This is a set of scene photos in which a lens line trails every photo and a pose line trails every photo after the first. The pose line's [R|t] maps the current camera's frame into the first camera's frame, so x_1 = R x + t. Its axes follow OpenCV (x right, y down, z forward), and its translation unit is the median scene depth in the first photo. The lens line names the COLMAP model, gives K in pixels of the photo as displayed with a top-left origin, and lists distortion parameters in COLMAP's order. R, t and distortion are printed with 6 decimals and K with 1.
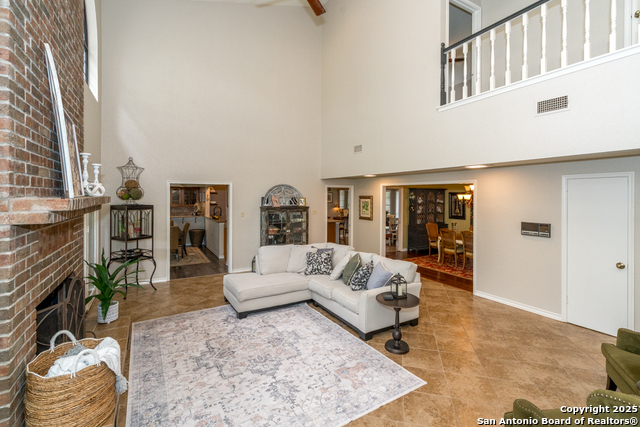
lens RADIAL K [[290.8, 0, 321.1], [0, 290.8, 194.1], [0, 0, 1]] dist [-0.001061, 0.000311]
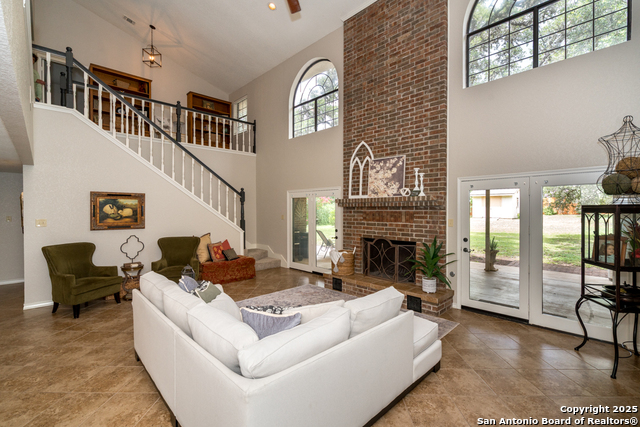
lens RADIAL K [[289.1, 0, 320.1], [0, 289.1, 210.5], [0, 0, 1]] dist [-0.000751, -0.000219]
pose [[-0.972915, -0.000970, -0.231162, 0.034728], [-0.000056, 0.999992, -0.003961, 0.066115], [0.231165, -0.003840, -0.972907, 1.796747]]
